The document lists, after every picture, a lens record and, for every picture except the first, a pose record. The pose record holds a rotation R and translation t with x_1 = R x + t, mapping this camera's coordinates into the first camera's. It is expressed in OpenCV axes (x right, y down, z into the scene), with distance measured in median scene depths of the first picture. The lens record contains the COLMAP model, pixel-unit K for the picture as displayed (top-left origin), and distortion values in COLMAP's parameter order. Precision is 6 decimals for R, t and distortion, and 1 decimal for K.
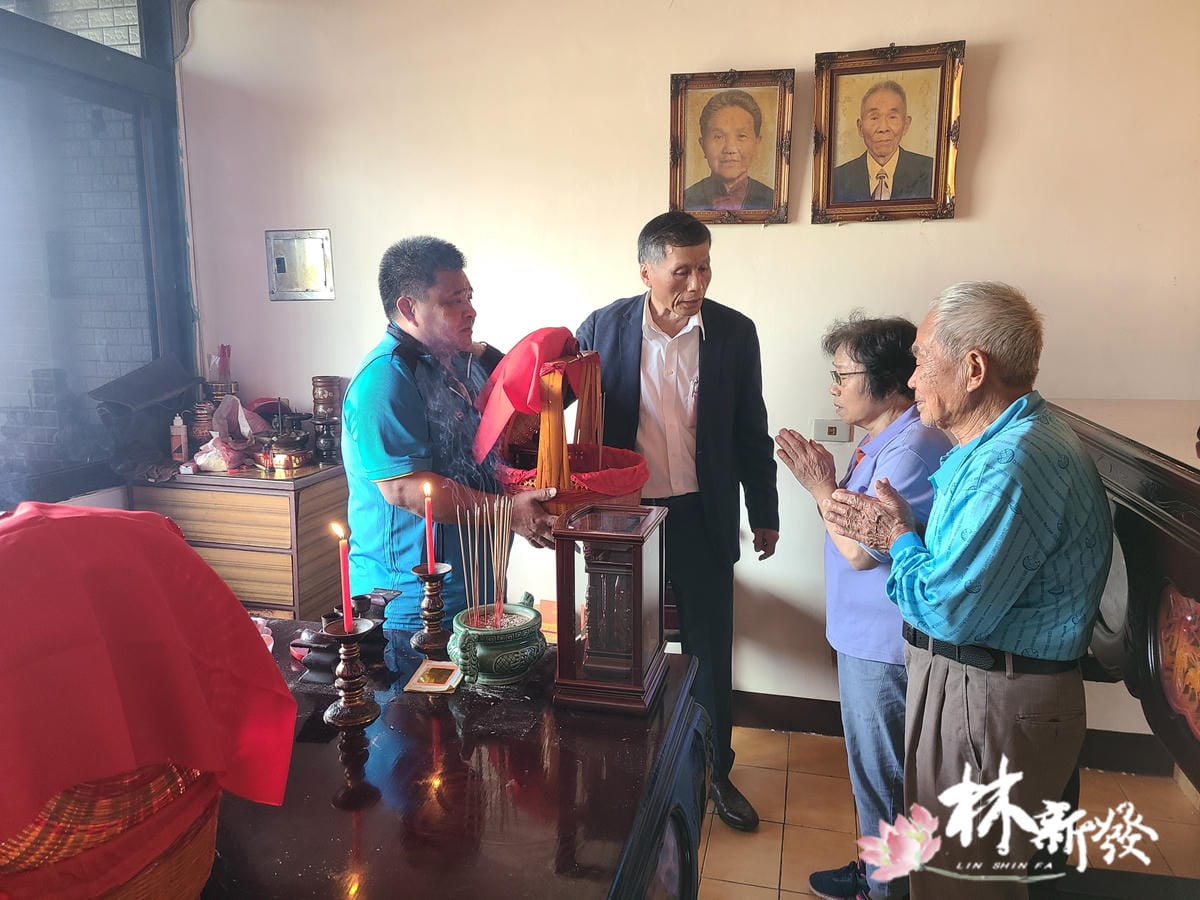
lens RADIAL K [[901.5, 0, 577.4], [0, 901.5, 456.3], [0, 0, 1]] dist [0.064455, -0.048007]
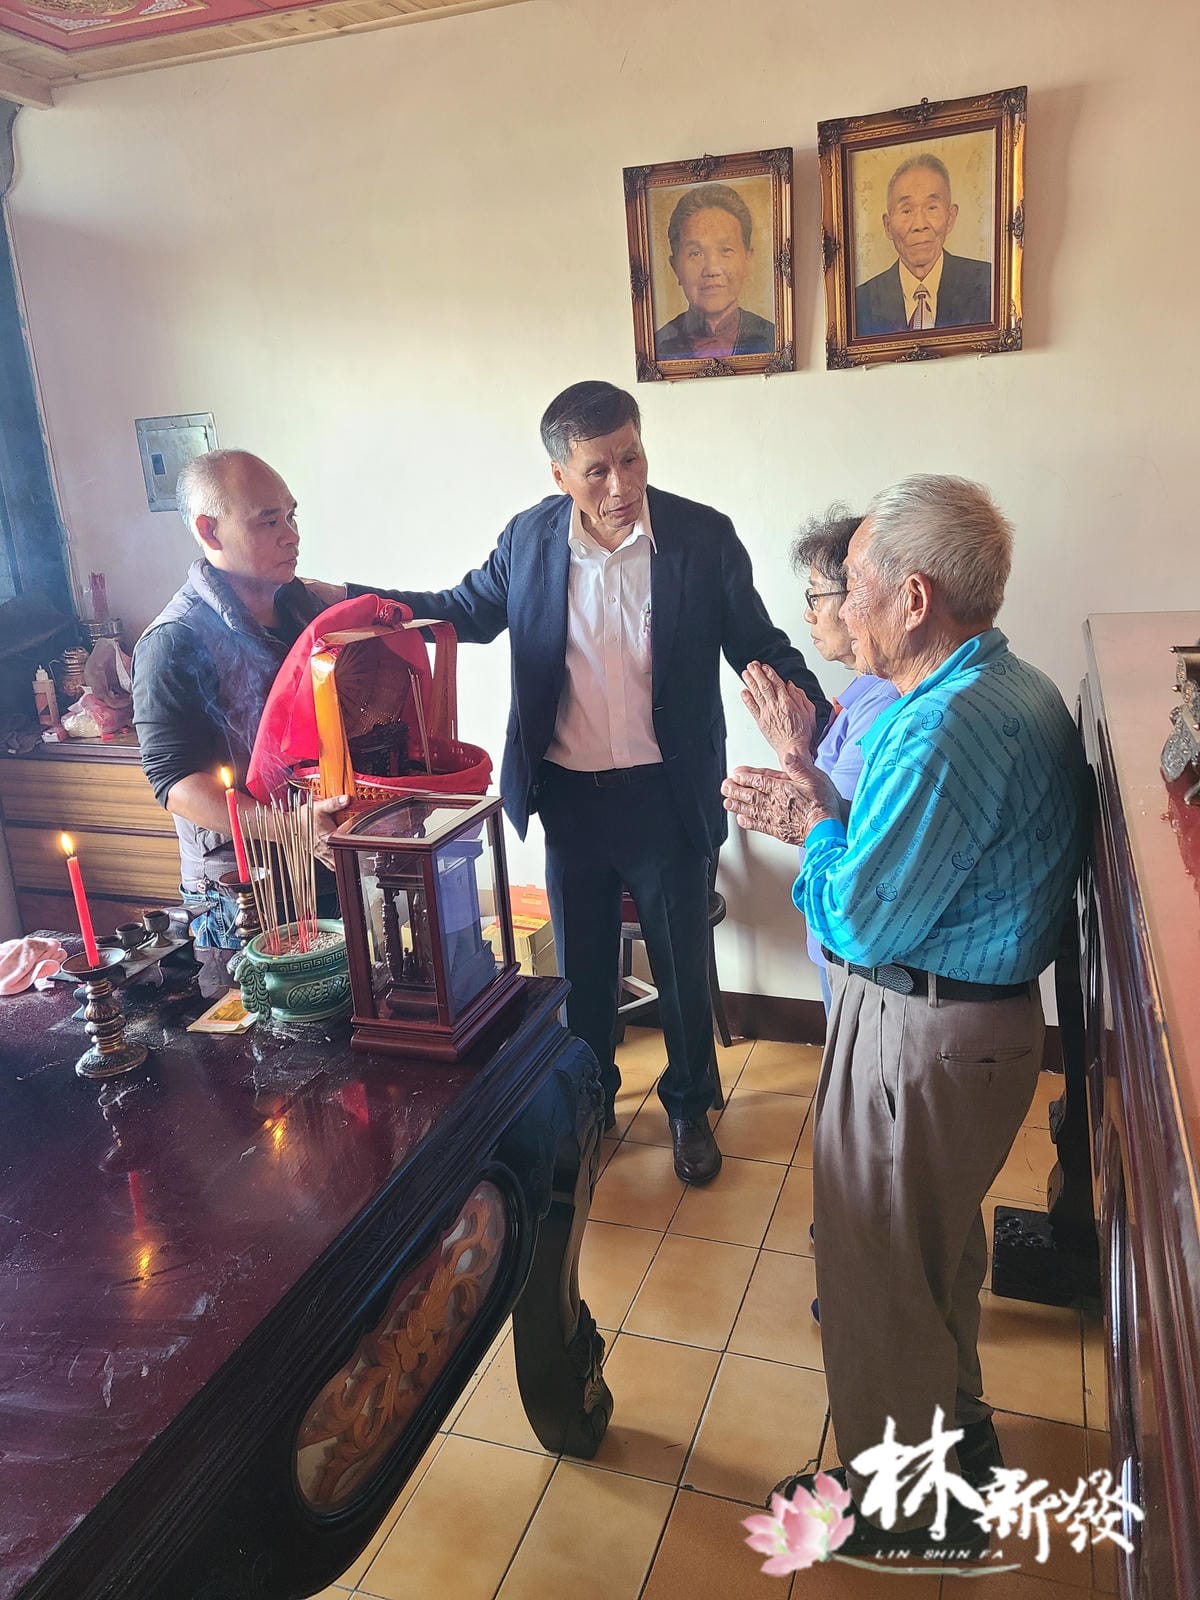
lens RADIAL K [[1202.0, 0, 604.4], [0, 1202.0, 799.7], [0, 0, 1]] dist [0.064455, -0.048007]
pose [[0.992426, -0.027022, -0.119836, 0.203289], [0.041489, 0.991916, 0.119920, -0.042974], [0.115627, -0.123984, 0.985524, -0.015281]]
